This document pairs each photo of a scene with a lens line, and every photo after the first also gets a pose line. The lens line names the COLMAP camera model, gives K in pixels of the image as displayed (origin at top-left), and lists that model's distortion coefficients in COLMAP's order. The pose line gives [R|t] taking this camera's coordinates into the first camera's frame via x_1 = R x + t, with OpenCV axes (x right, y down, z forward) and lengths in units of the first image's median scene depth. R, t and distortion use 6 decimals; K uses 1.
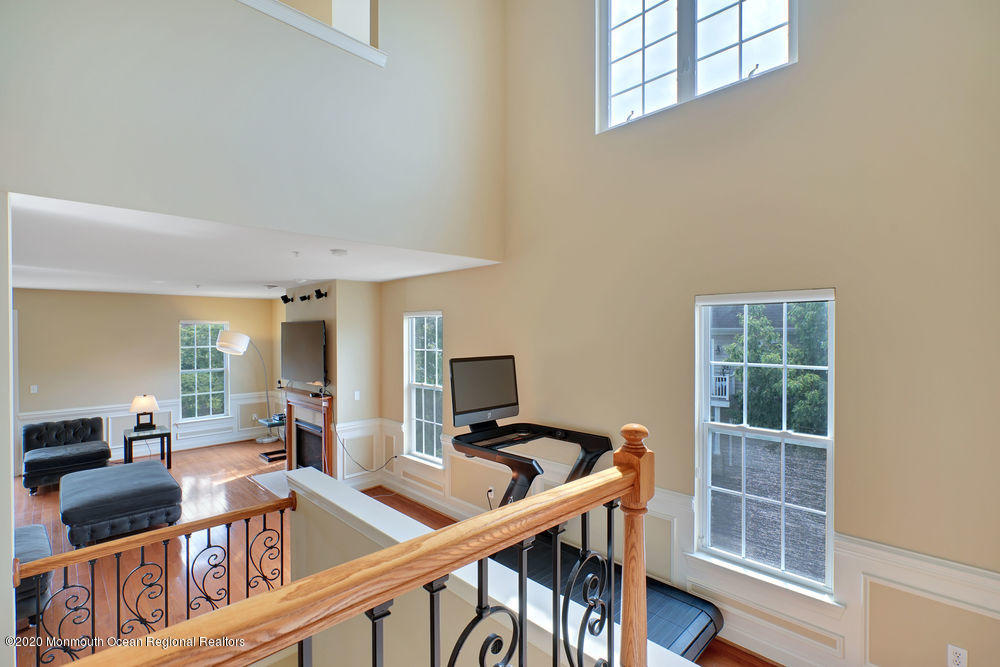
lens RADIAL K [[460.7, 0, 502.1], [0, 460.7, 331.9], [0, 0, 1]] dist [-0.005054, 0.002509]
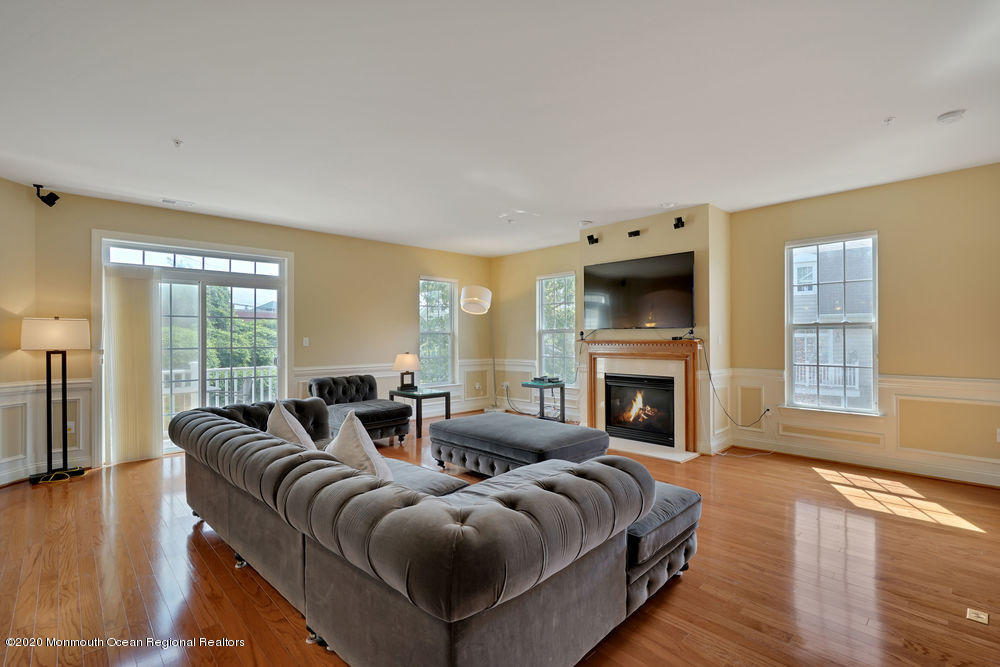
lens RADIAL K [[460.7, 0, 496.5], [0, 460.7, 337.0], [0, 0, 1]] dist [-0.005054, 0.002509]
pose [[0.999755, -0.002967, -0.021946, -0.588119], [0.002910, 0.999992, -0.002619, 0.111044], [0.021953, 0.002555, 0.999756, 0.108467]]
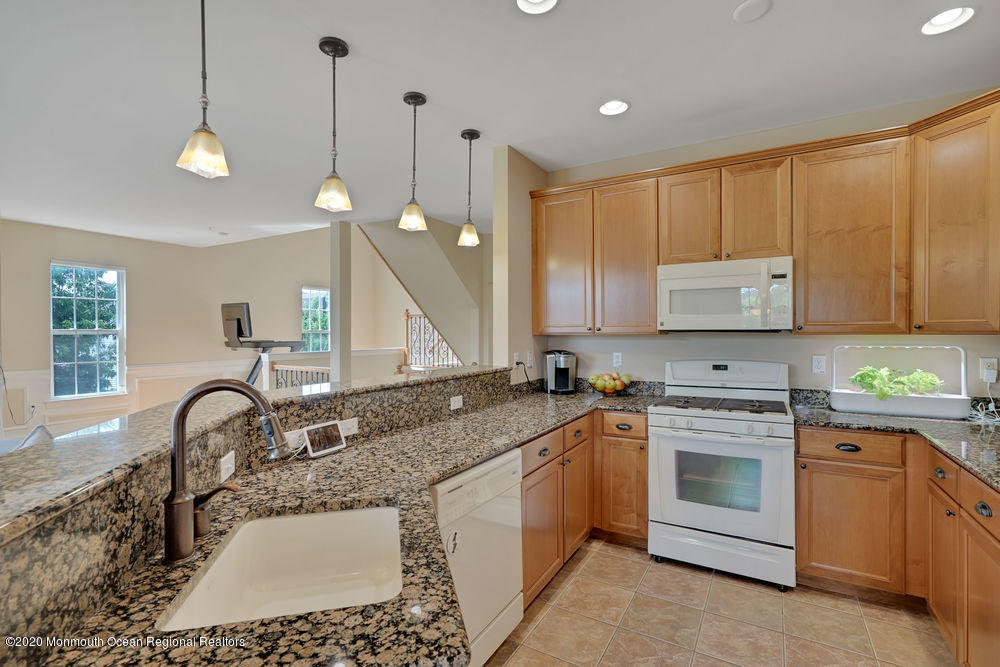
lens RADIAL K [[460.7, 0, 501.9], [0, 460.7, 335.9], [0, 0, 1]] dist [-0.005054, 0.002509]
pose [[-0.252979, -0.005560, 0.967456, -1.142244], [0.002049, 0.999978, 0.006282, 0.098252], [-0.967470, 0.003571, -0.252962, 0.245409]]
